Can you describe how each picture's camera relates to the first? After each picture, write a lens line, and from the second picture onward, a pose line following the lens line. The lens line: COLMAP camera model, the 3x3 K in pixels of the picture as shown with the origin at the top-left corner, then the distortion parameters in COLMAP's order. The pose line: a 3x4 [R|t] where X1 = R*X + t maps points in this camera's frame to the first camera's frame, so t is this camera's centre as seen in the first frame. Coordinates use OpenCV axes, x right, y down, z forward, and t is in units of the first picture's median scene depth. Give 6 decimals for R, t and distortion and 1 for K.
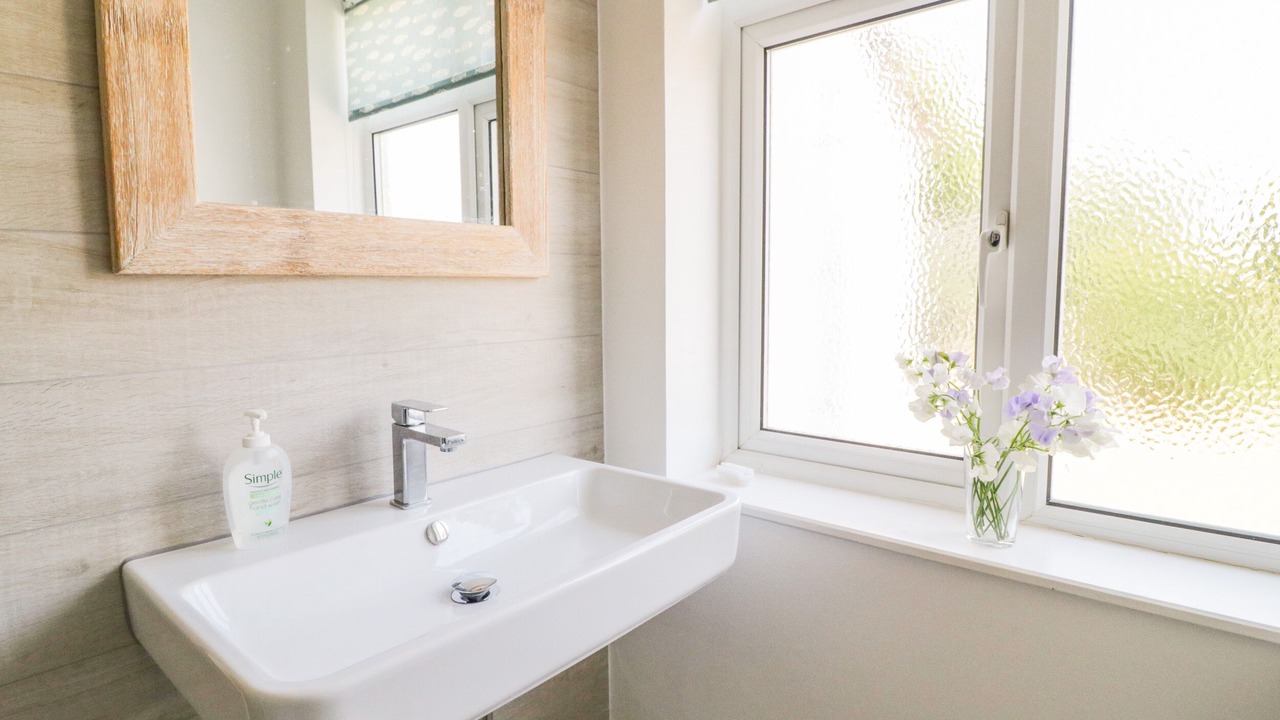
lens RADIAL K [[656.1, 0, 622.5], [0, 656.1, 354.3], [0, 0, 1]] dist [-0.025936, -0.000163]
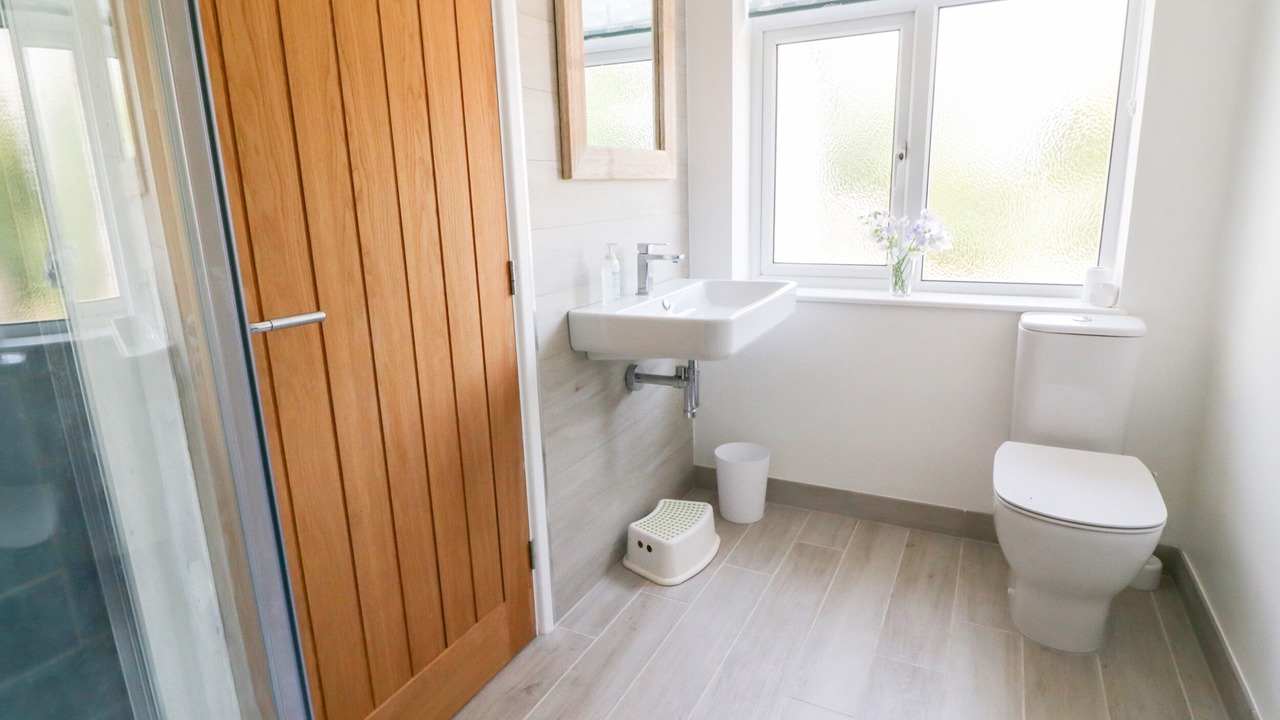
lens RADIAL K [[748.9, 0, 643.4], [0, 748.9, 356.7], [0, 0, 1]] dist [-0.001635, -0.001145]
pose [[0.965612, -0.078906, 0.247723, -0.937855], [0.049057, 0.991013, 0.124443, 0.135052], [-0.255317, -0.108011, 0.960805, -1.266048]]
